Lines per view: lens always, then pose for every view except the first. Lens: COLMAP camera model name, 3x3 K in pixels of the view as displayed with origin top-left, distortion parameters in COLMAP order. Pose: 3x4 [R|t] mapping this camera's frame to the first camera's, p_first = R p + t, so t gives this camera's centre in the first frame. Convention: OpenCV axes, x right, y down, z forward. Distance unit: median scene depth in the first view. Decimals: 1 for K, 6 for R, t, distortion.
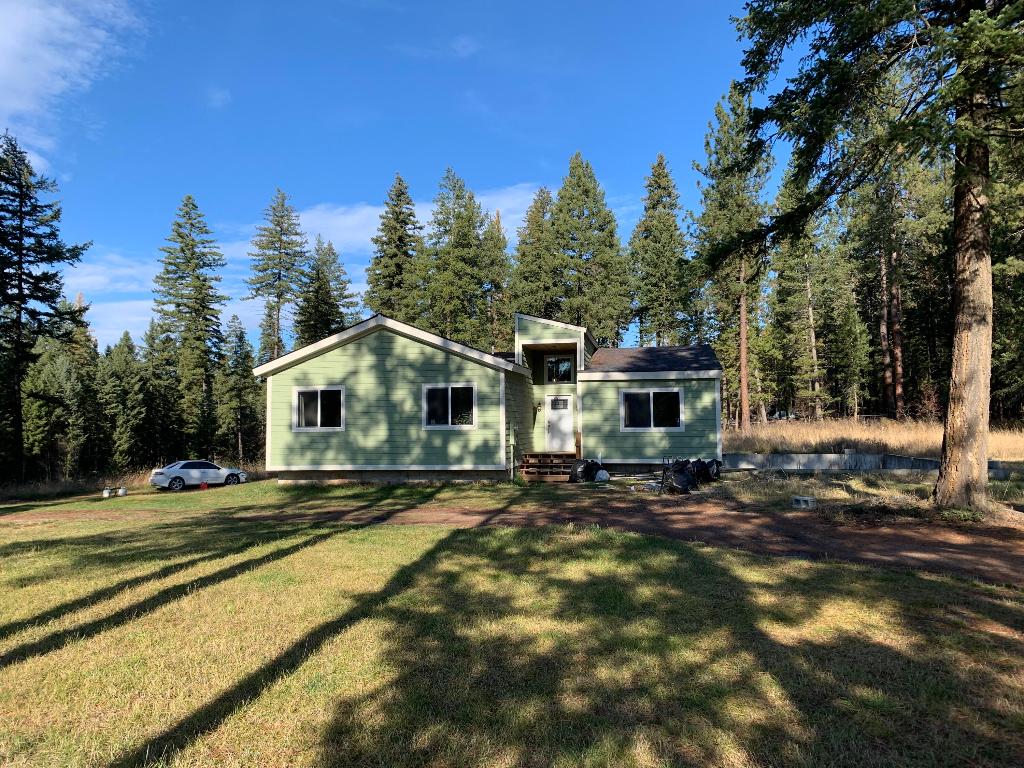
lens RADIAL K [[792.4, 0, 508.2], [0, 792.4, 377.8], [0, 0, 1]] dist [0.031139, -0.033477]
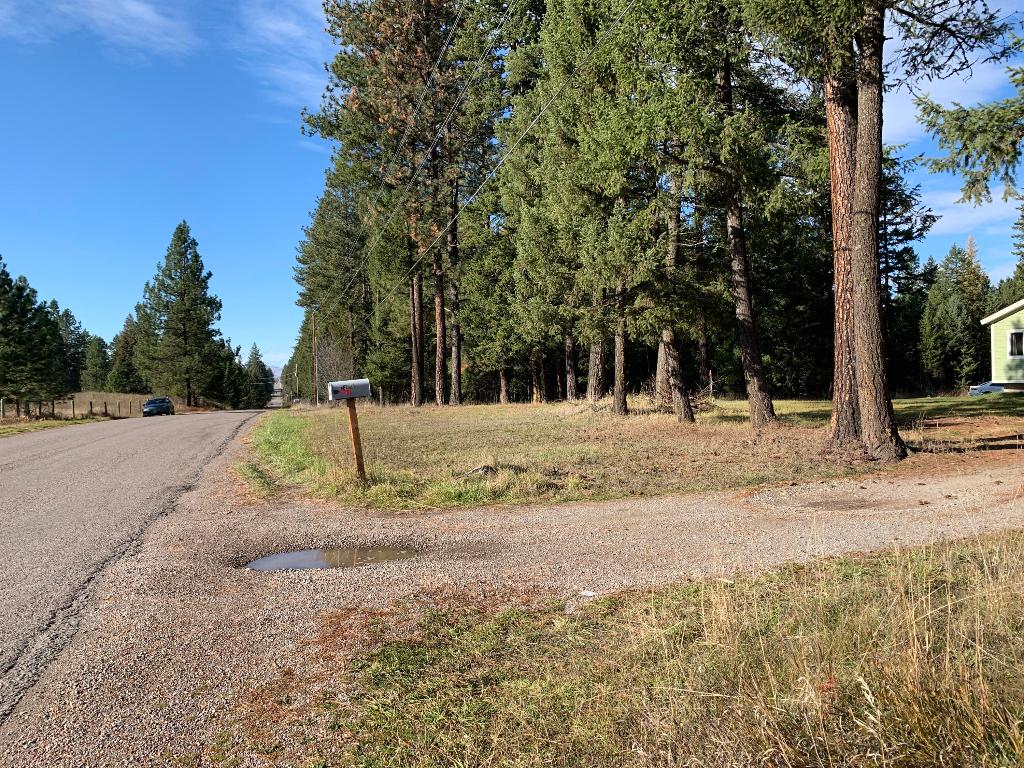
lens RADIAL K [[792.4, 0, 509.7], [0, 792.4, 380.4], [0, 0, 1]] dist [0.031139, -0.033477]
pose [[0.488600, 0.006639, -0.872483, 0.627546], [0.074816, 0.995969, 0.049477, -0.041084], [0.869295, -0.089450, 0.486133, -0.634994]]
